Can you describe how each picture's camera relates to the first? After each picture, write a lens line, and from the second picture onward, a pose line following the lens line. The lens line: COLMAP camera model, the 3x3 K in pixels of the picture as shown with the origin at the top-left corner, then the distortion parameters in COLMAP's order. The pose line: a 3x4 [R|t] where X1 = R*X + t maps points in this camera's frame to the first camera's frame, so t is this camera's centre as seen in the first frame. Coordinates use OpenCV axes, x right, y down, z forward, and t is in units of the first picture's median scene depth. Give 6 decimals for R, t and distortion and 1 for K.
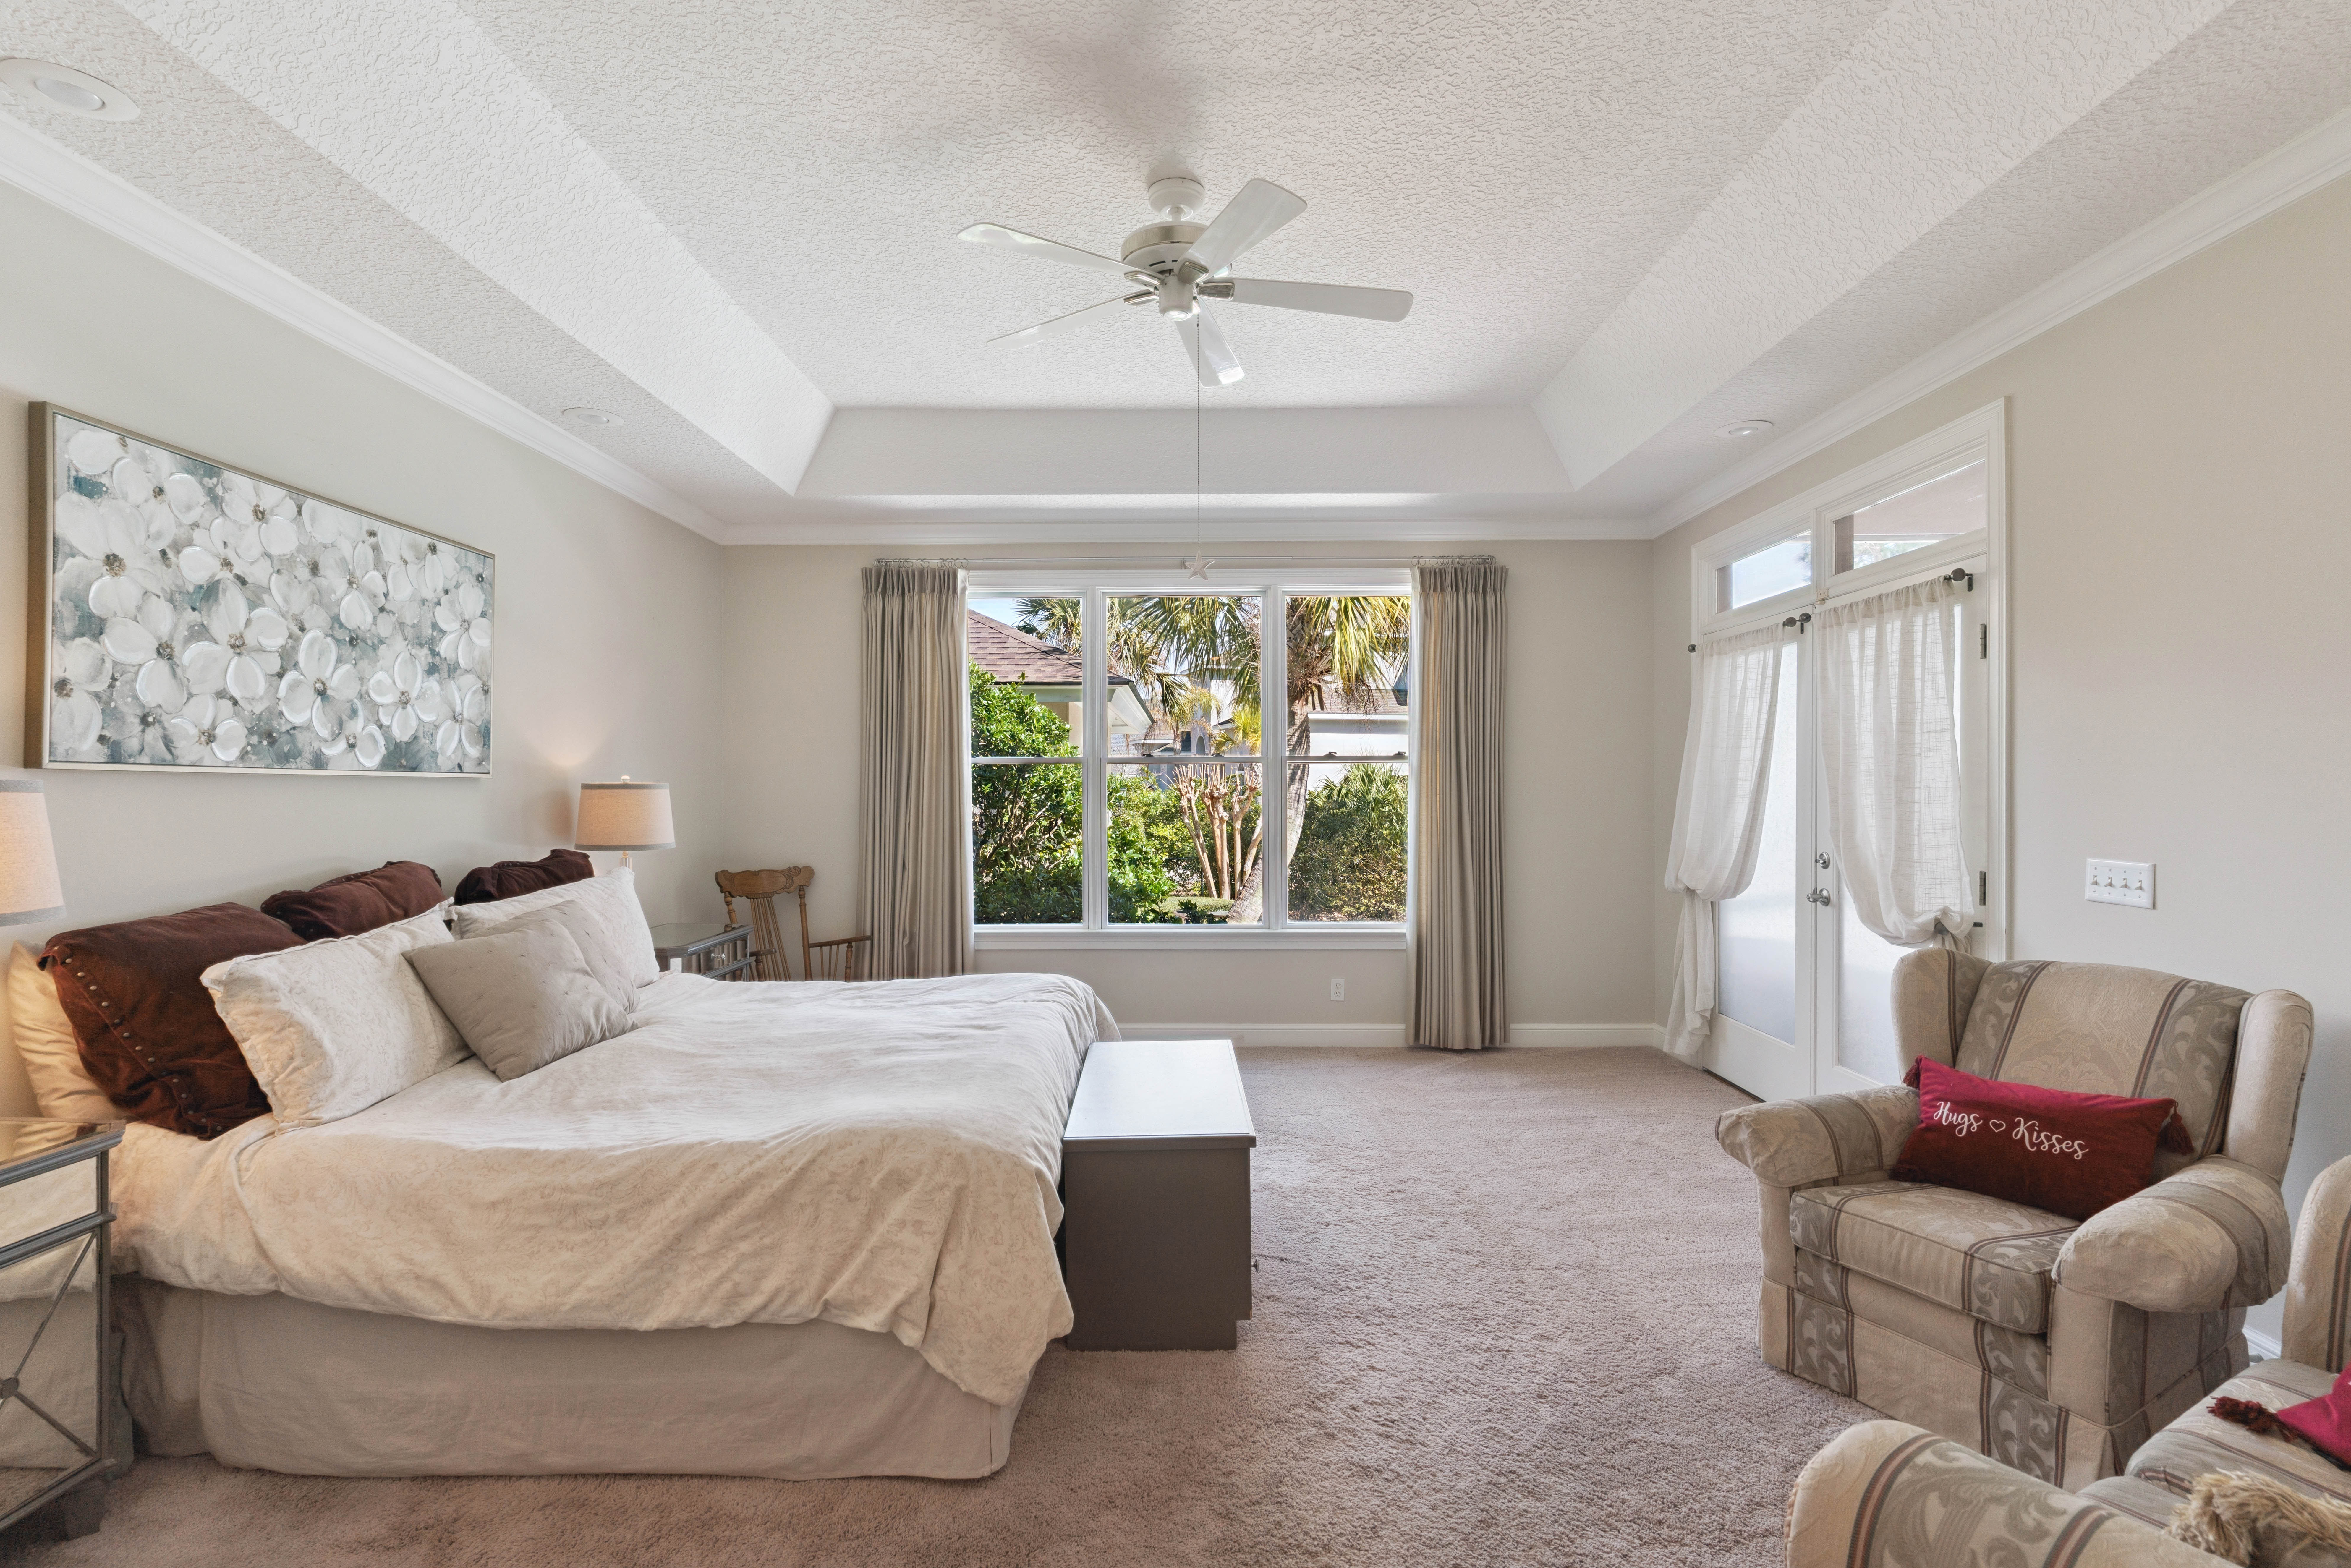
lens RADIAL K [[1123.4, 0, 1169.4], [0, 1123.4, 798.8], [0, 0, 1]] dist [0.000878, 0.000792]
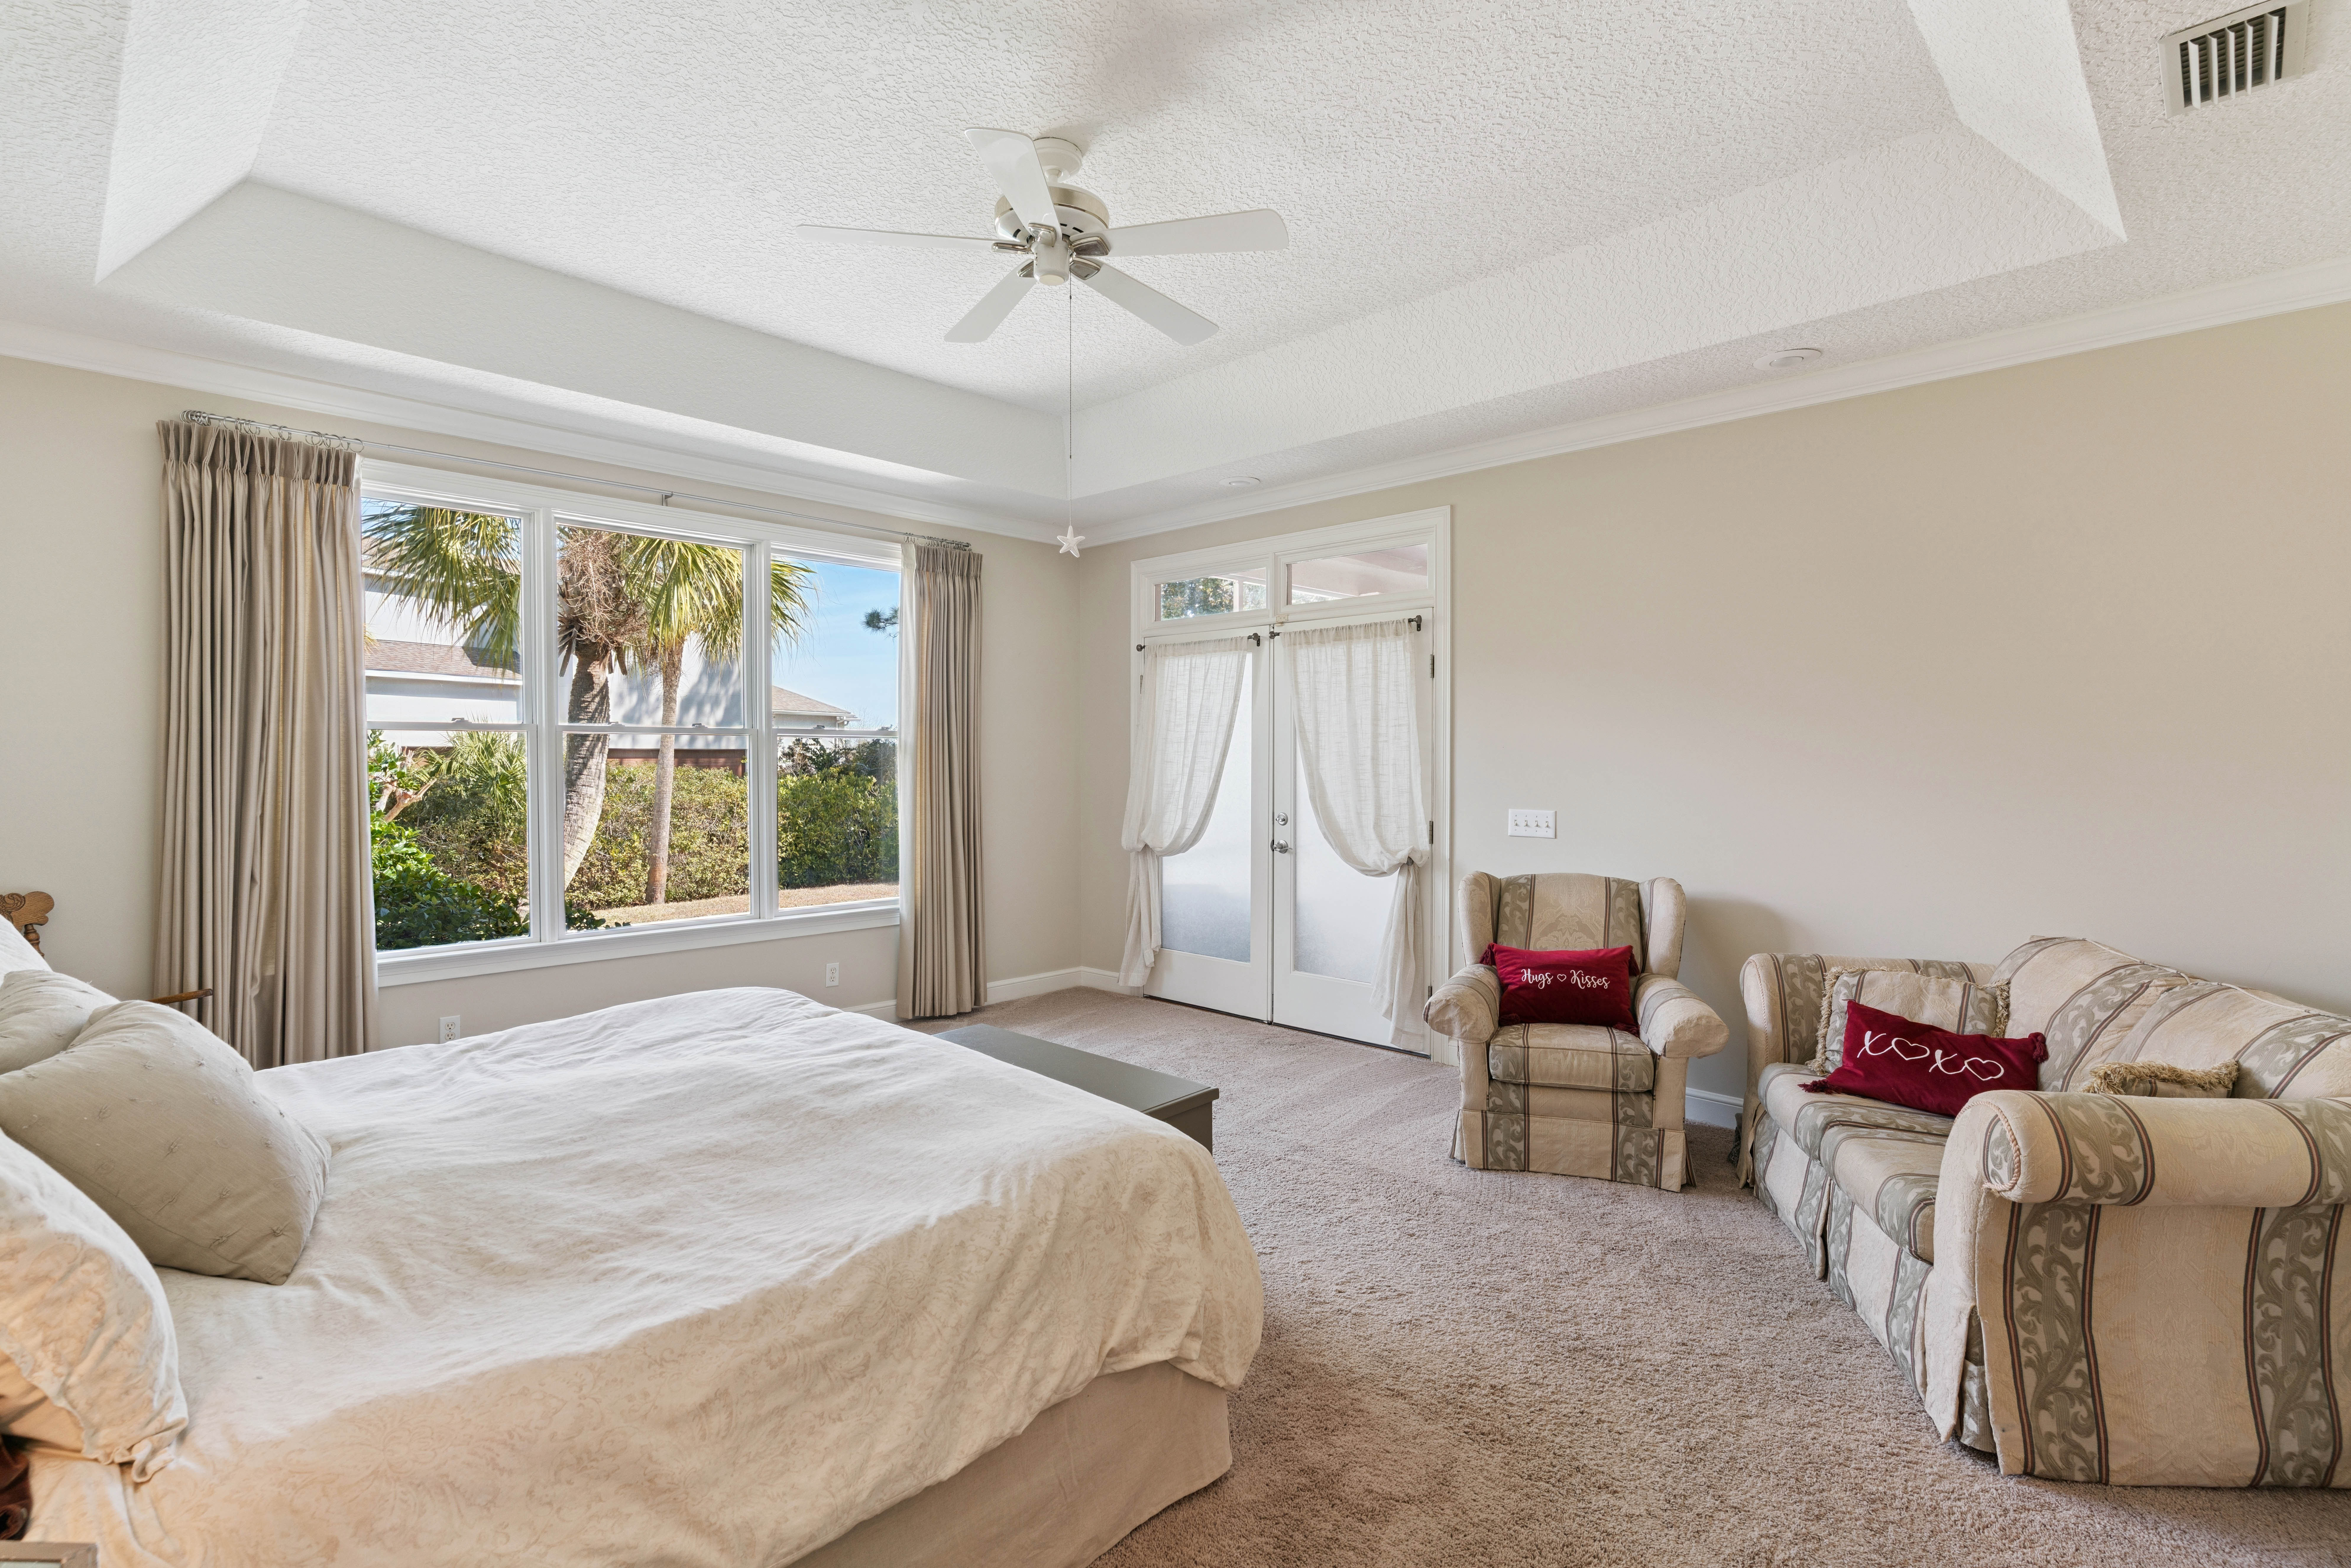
lens RADIAL K [[1116.8, 0, 1175.5], [0, 1116.8, 784.0], [0, 0, 1]] dist [-0.000890, 0.000446]
pose [[0.681668, -0.012488, 0.731555, -0.740755], [0.004956, 0.999910, 0.012452, -0.005344], [-0.731645, -0.004862, 0.681669, 0.303603]]
